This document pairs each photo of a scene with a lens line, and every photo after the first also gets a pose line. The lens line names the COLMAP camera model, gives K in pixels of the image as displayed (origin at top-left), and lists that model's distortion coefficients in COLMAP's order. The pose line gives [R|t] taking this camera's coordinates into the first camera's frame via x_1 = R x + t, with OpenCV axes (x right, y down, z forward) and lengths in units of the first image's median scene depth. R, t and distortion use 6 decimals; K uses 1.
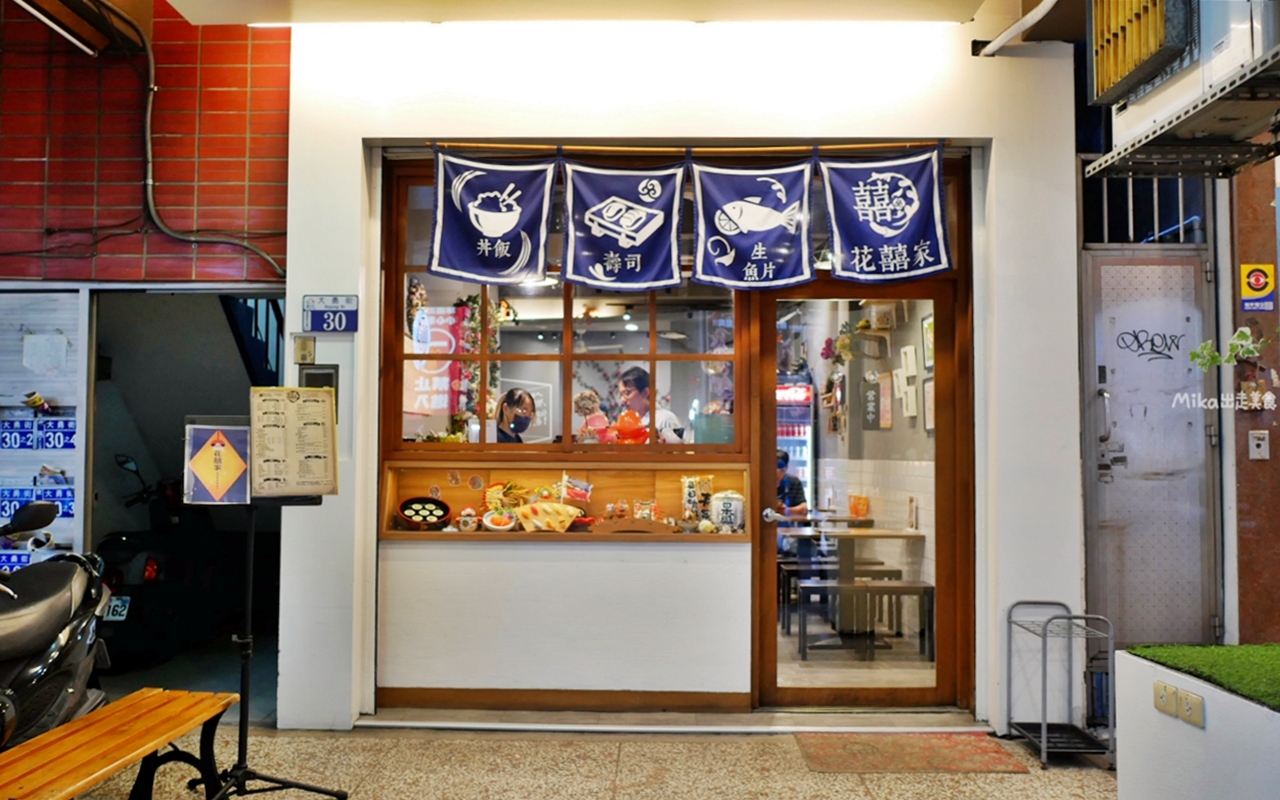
lens RADIAL K [[1135.9, 0, 640.0], [0, 1135.9, 400.0], [0, 0, 1]] dist [-0.019939, 0.011513]
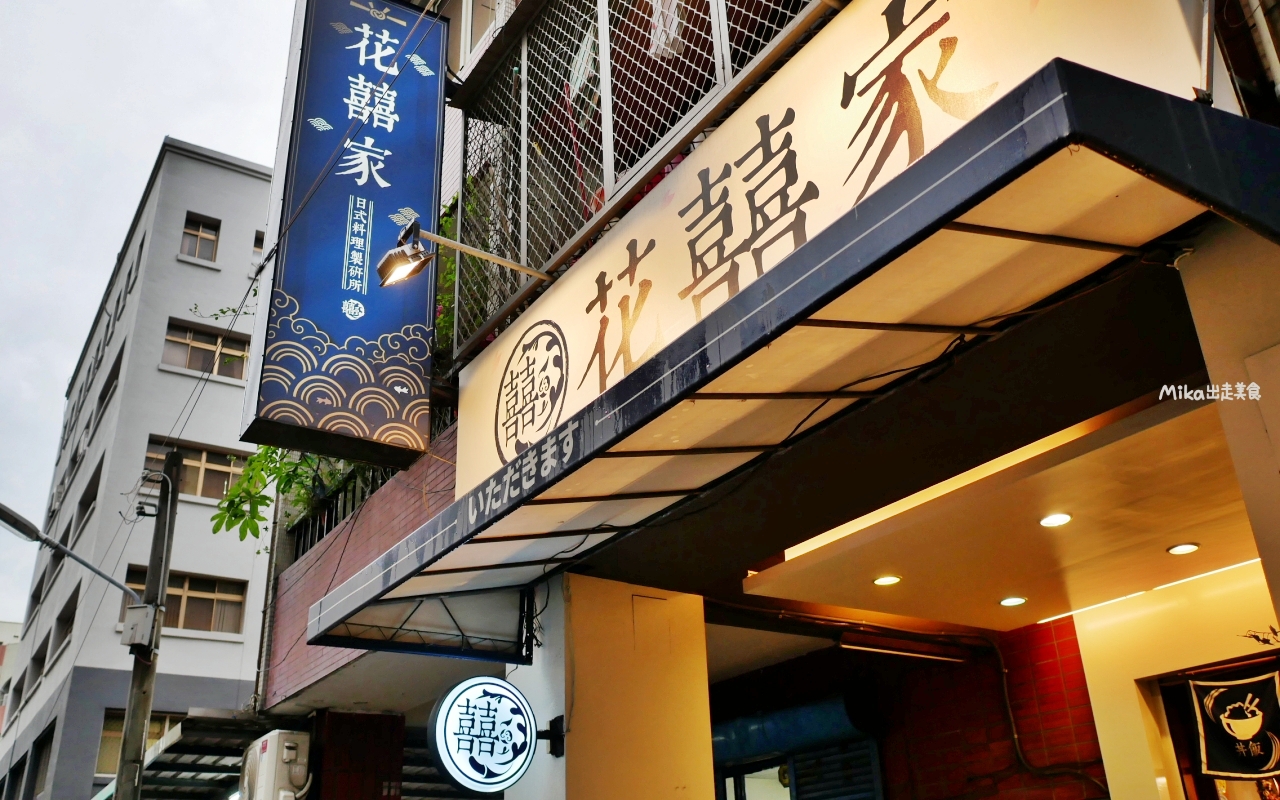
lens RADIAL K [[1125.5, 0, 641.1], [0, 1125.5, 385.0], [0, 0, 1]] dist [-0.021868, -0.015145]
pose [[0.565085, -0.378858, -0.732902, 0.536352], [0.079041, 0.909105, -0.409000, -0.050371], [0.821238, 0.173191, 0.543666, -0.277626]]
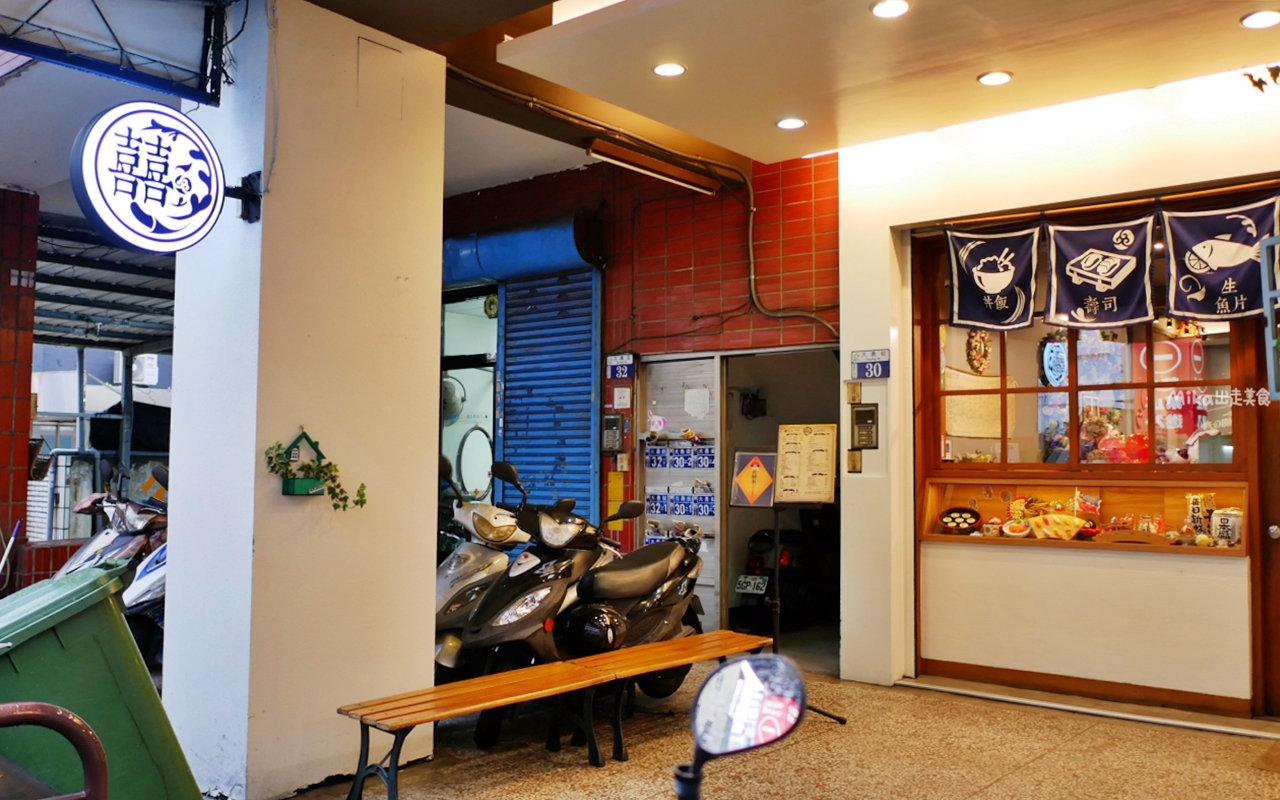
lens RADIAL K [[1135.9, 0, 640.0], [0, 1135.9, 400.0], [0, 0, 1]] dist [-0.019939, 0.011513]
pose [[0.780839, -0.035972, -0.623696, 0.326942], [0.026565, 0.999350, -0.024381, -0.010262], [0.624167, 0.002469, 0.781287, -0.181962]]
